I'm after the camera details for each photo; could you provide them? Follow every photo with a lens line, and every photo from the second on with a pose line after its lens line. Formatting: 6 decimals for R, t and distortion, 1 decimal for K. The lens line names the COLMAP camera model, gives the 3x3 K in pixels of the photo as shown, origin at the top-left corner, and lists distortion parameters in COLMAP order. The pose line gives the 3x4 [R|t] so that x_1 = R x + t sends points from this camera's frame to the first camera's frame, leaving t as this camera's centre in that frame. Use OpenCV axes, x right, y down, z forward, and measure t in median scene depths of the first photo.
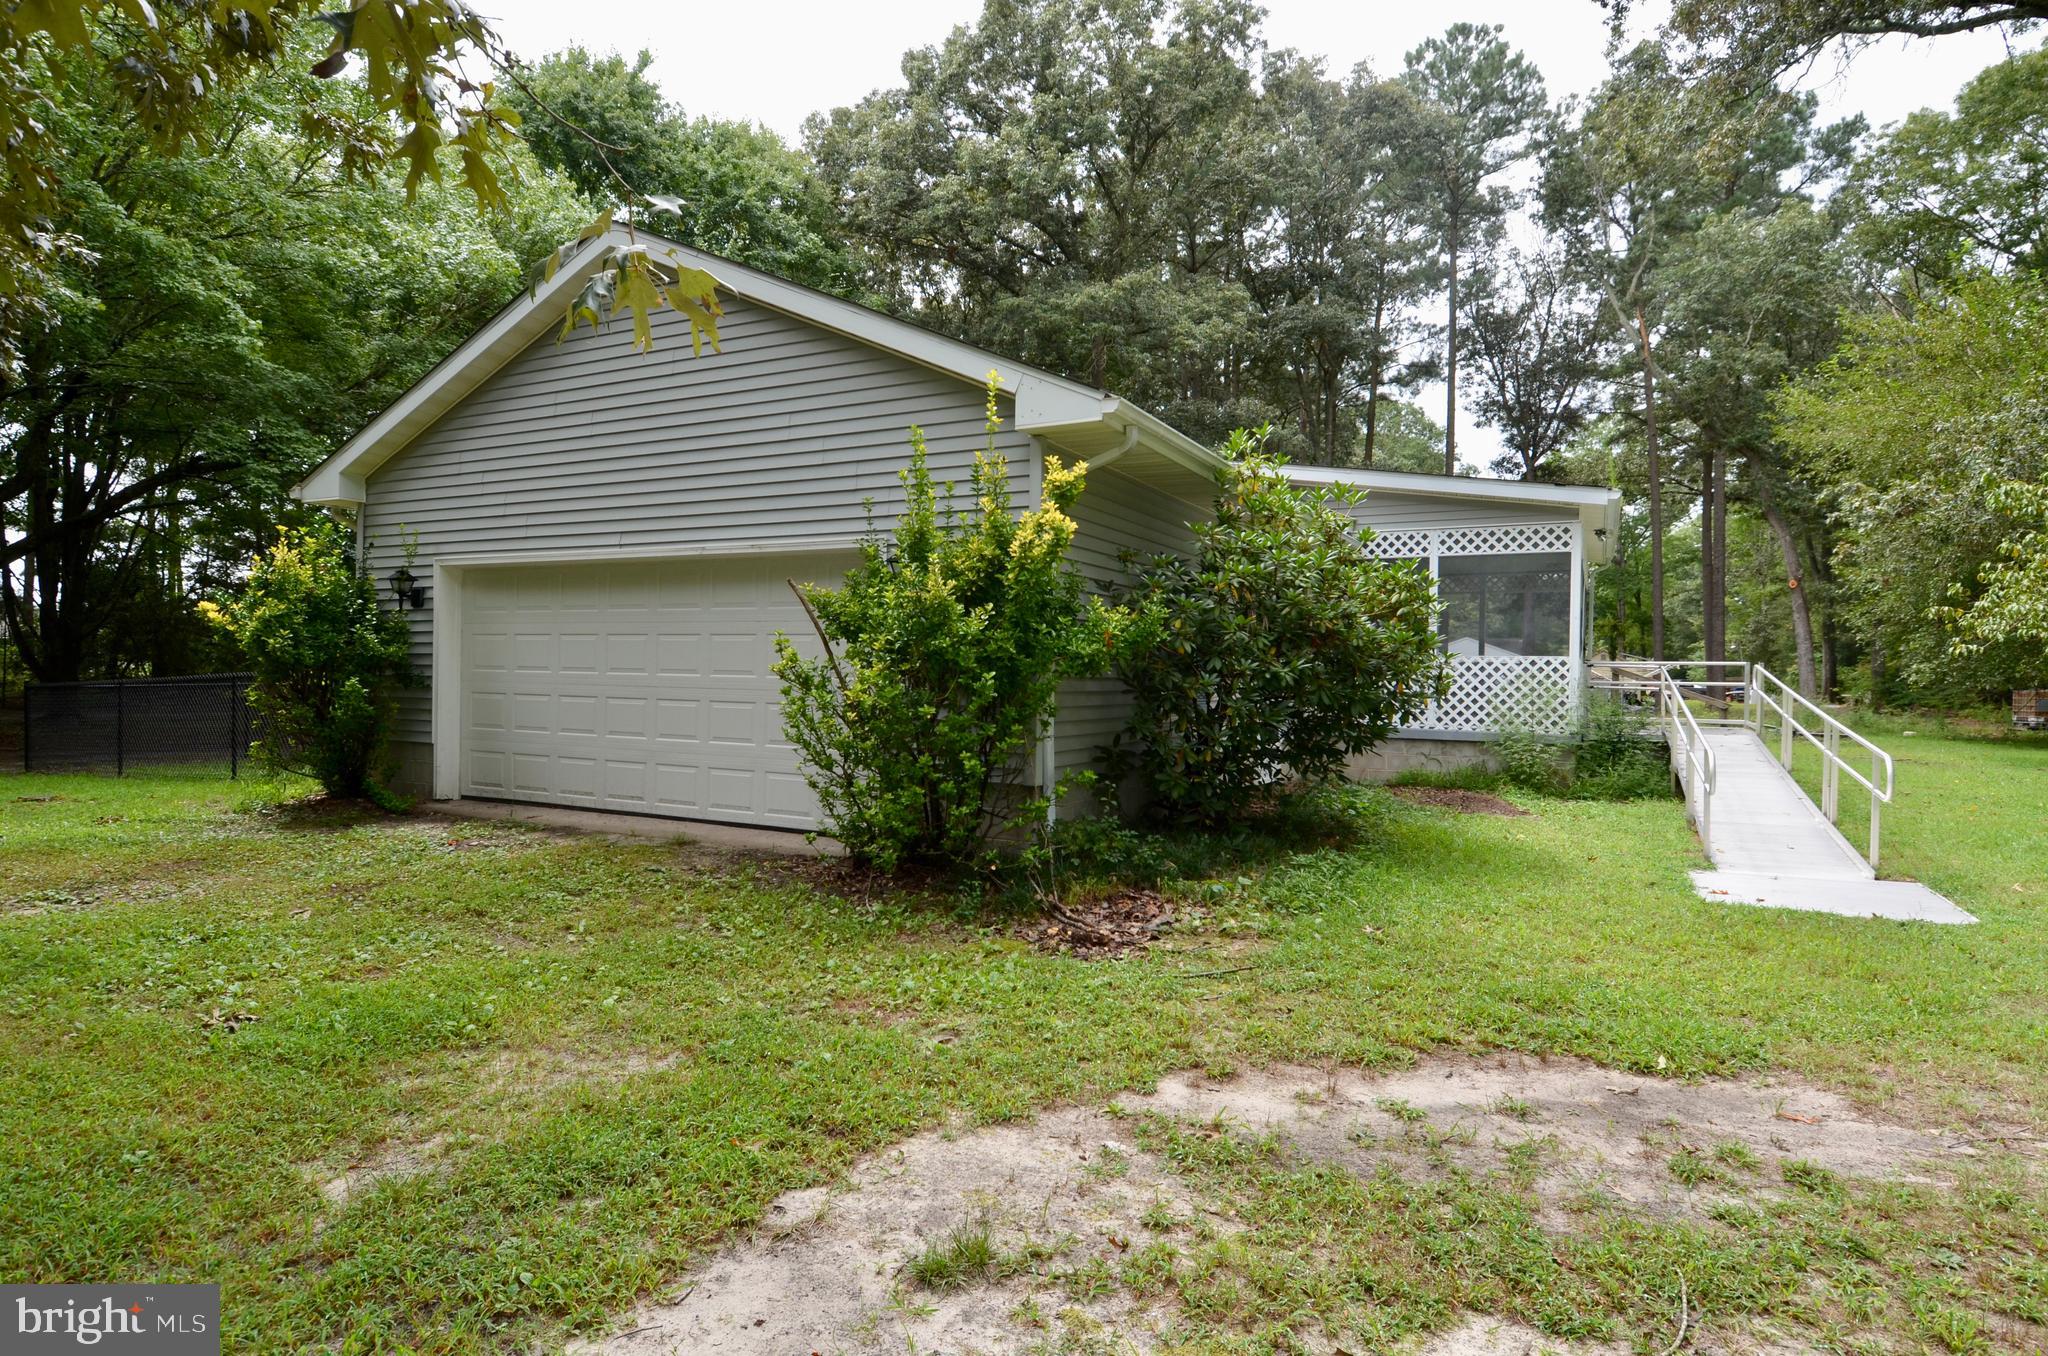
lens RADIAL K [[1061.4, 0, 1024.0], [0, 1061.4, 678.0], [0, 0, 1]] dist [0.038458, -0.036697]
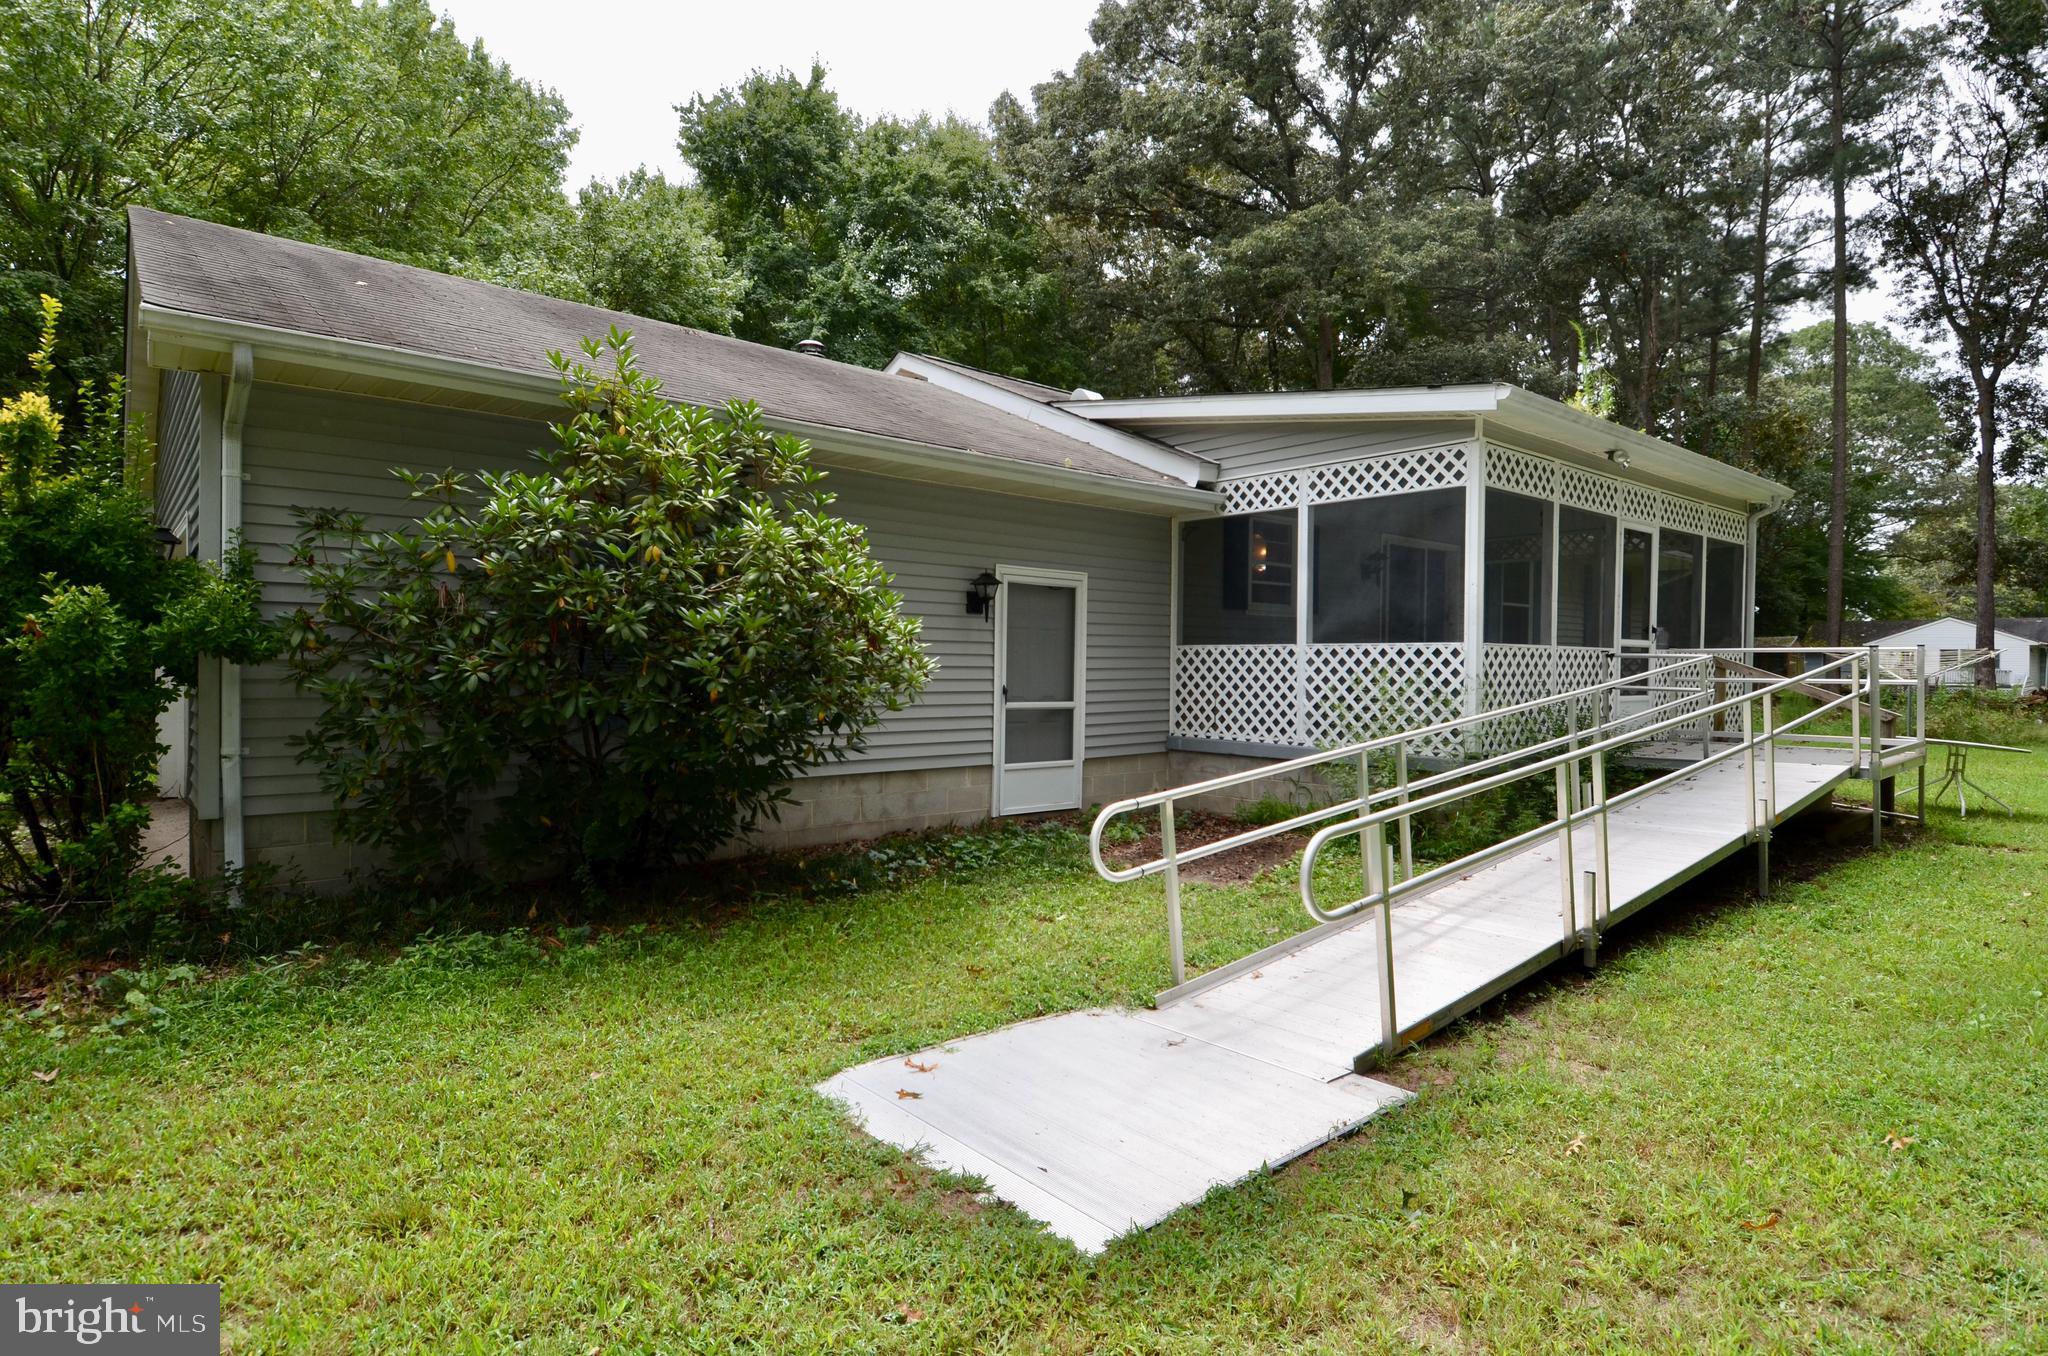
lens RADIAL K [[1061.4, 0, 1024.0], [0, 1061.4, 678.0], [0, 0, 1]] dist [0.038458, -0.036697]
pose [[0.932738, -0.002185, -0.360549, 0.468741], [0.003554, 0.999989, 0.003135, -0.000886], [0.360538, -0.004206, 0.932735, 0.262188]]
